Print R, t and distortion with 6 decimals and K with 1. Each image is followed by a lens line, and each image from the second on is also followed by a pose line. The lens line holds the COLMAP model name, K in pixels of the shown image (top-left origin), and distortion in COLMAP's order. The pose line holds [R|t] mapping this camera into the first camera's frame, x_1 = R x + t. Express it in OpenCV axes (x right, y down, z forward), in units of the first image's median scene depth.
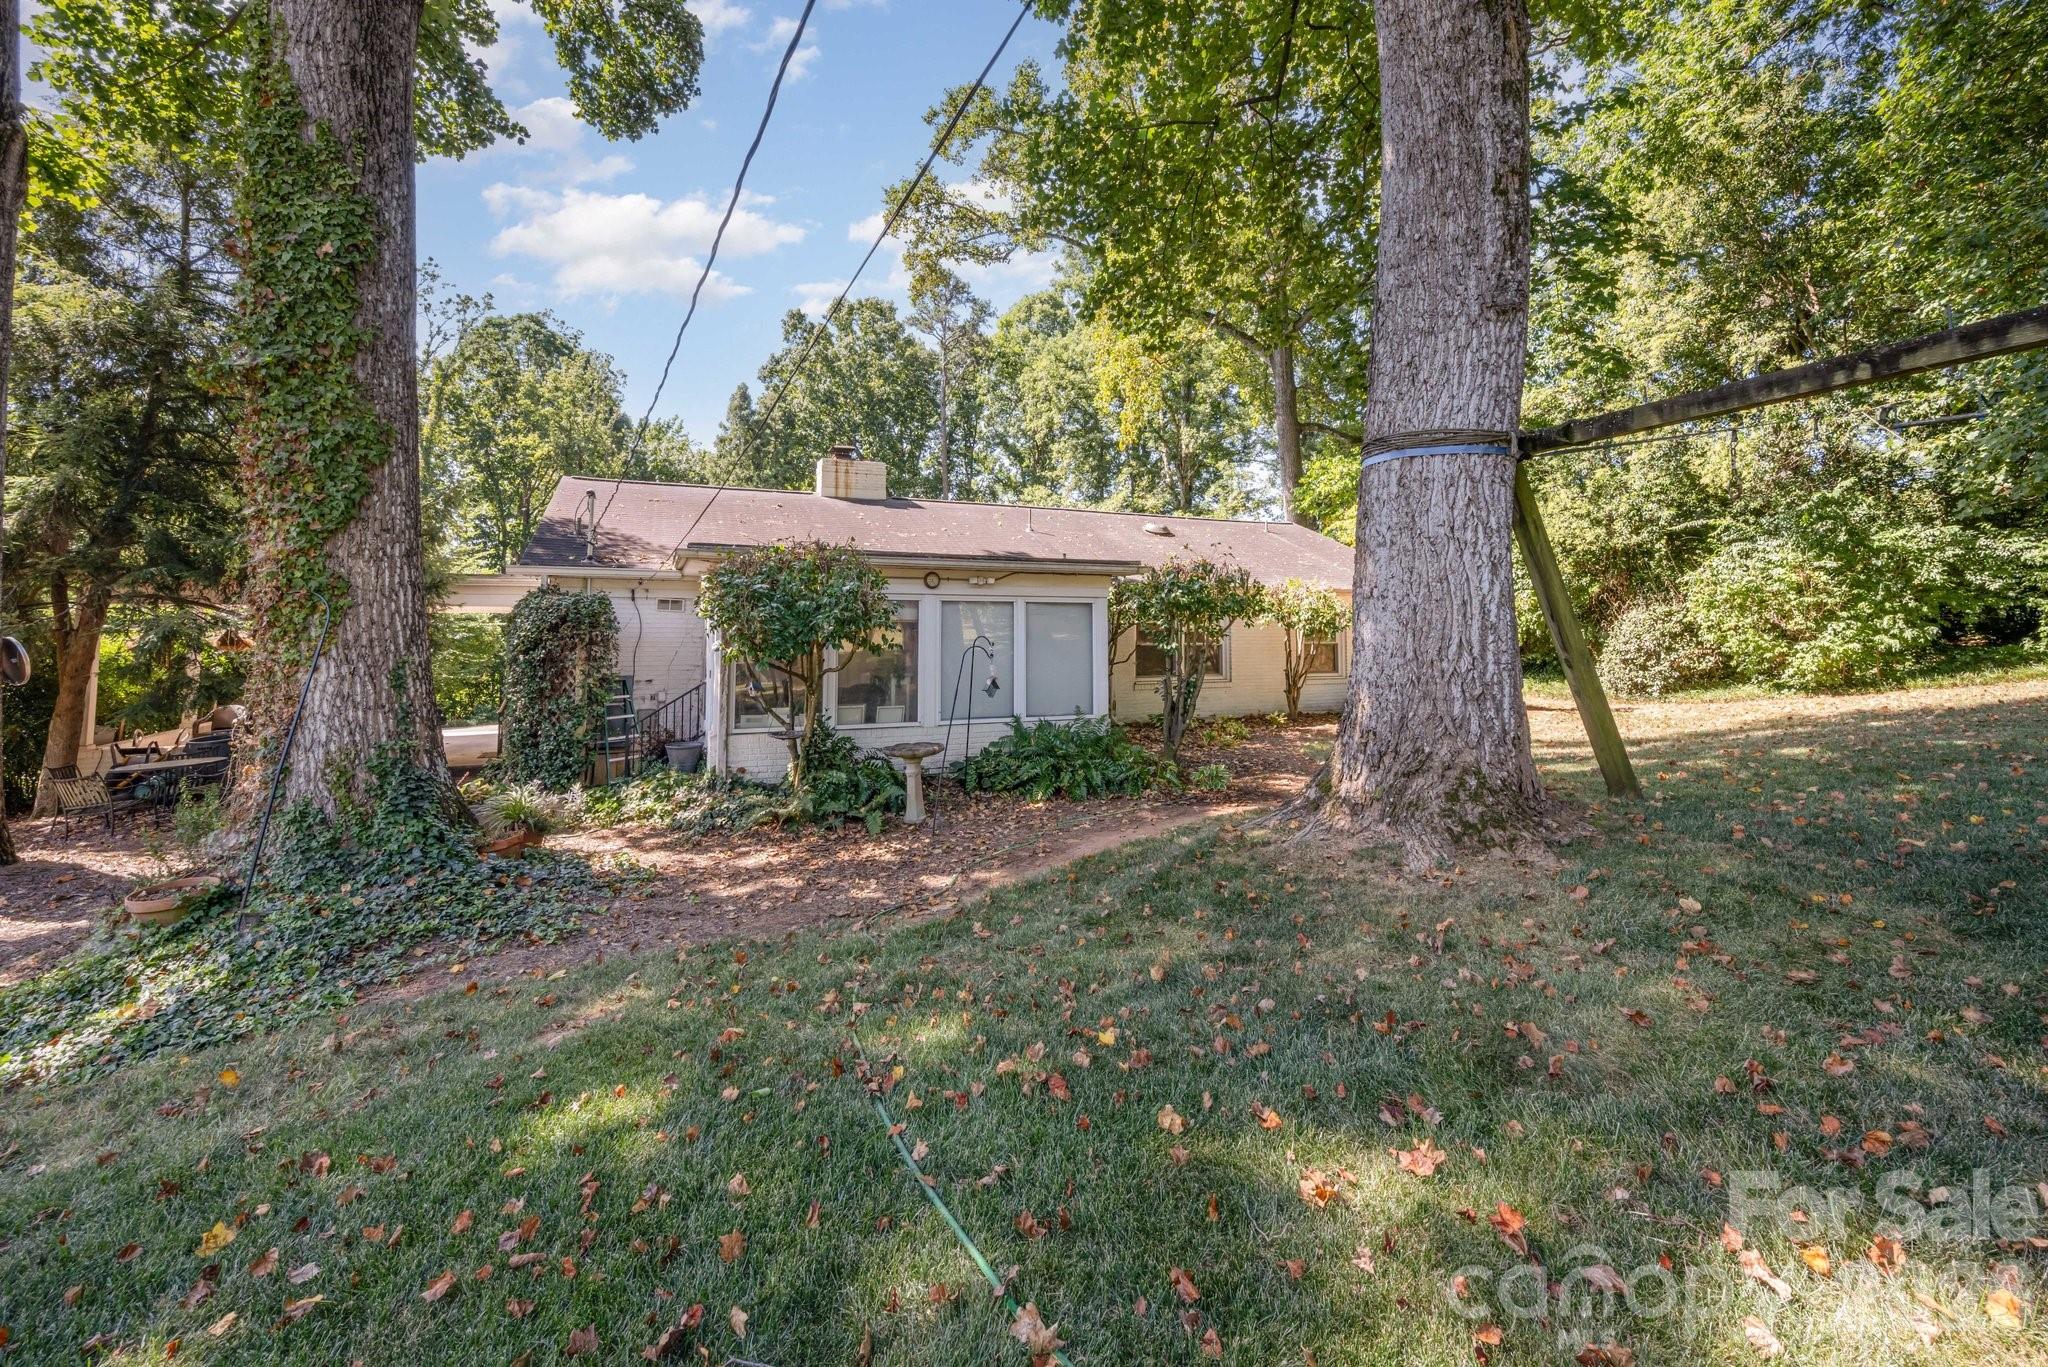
lens RADIAL K [[827.2, 0, 1024.0], [0, 827.2, 683.5], [0, 0, 1]] dist [-0.000197, 0.000008]
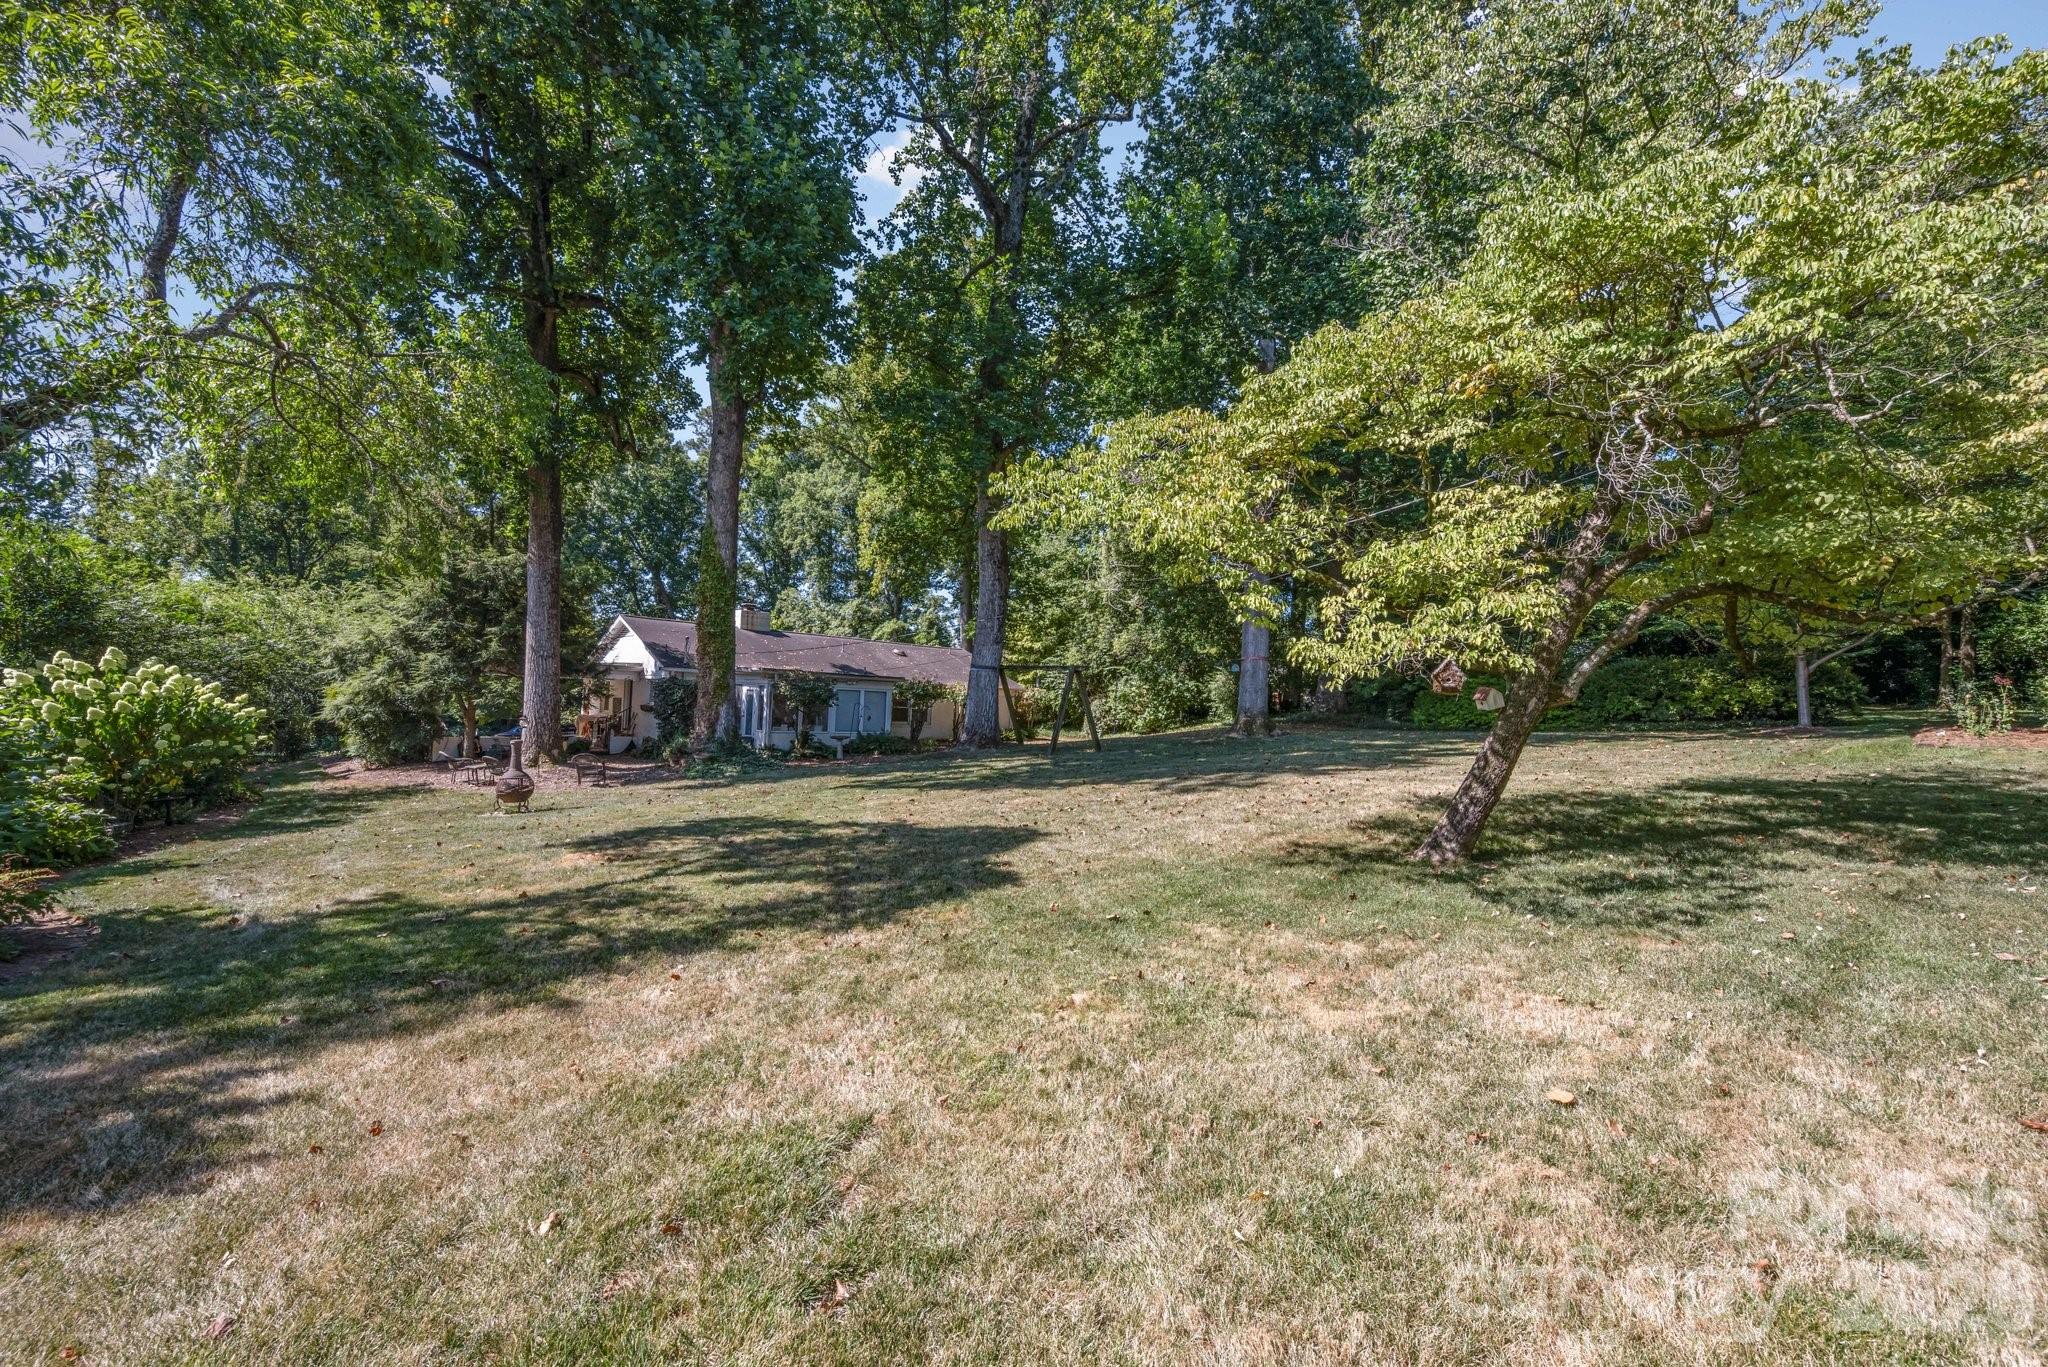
lens RADIAL K [[827.2, 0, 1024.0], [0, 827.2, 683.5], [0, 0, 1]] dist [-0.000197, 0.000008]
pose [[0.933458, 0.046110, 0.355712, -0.363967], [-0.018232, 0.996520, -0.081332, 0.071580], [-0.358224, 0.069435, 0.931050, -1.343005]]
